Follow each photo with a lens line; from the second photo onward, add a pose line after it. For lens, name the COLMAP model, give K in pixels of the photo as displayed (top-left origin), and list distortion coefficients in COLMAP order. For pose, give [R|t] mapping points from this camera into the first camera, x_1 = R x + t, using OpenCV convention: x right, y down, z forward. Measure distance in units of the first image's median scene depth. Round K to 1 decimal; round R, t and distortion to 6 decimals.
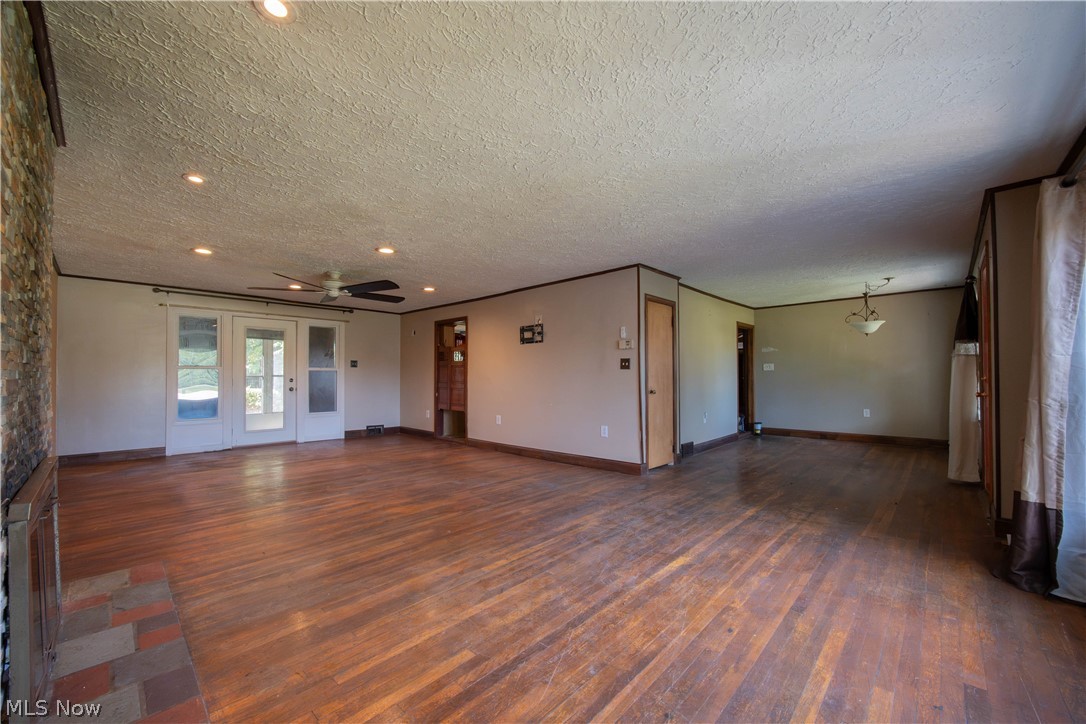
lens RADIAL K [[426.3, 0, 541.6], [0, 426.3, 368.0], [0, 0, 1]] dist [-0.020542, 0.000132]
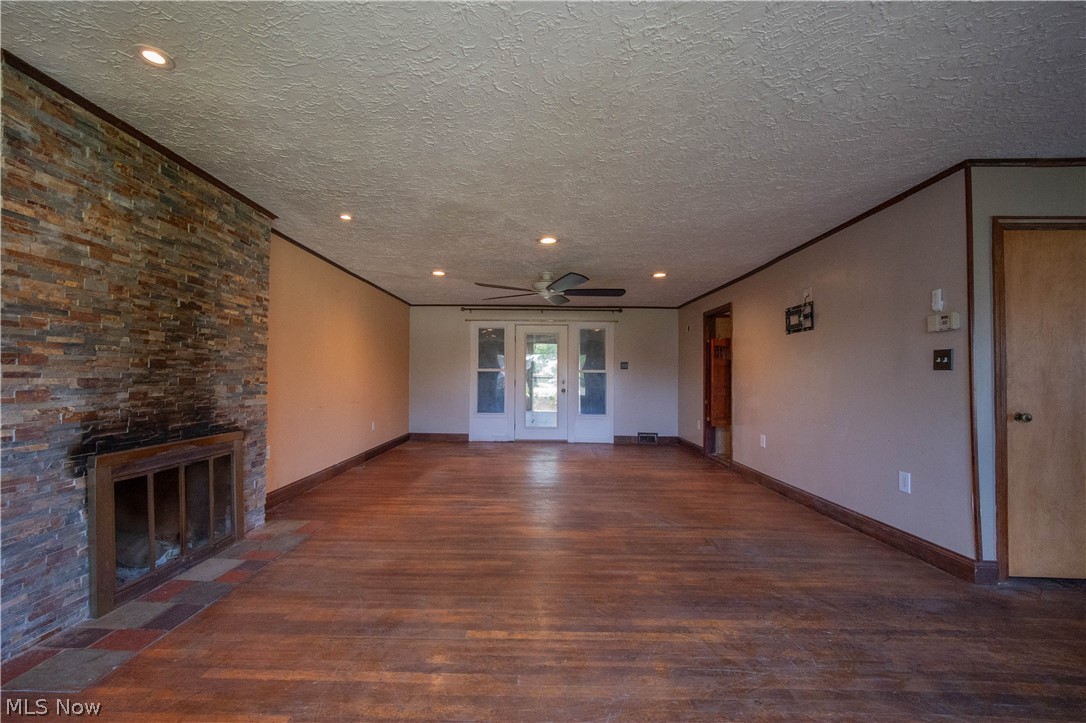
lens RADIAL K [[454.8, 0, 540.8], [0, 454.8, 365.4], [0, 0, 1]] dist [-0.020201, 0.000553]
pose [[0.673420, -0.011334, -0.739173, 0.273580], [0.003847, 0.999923, -0.011828, 0.001726], [0.739250, 0.005121, 0.673412, 0.268819]]
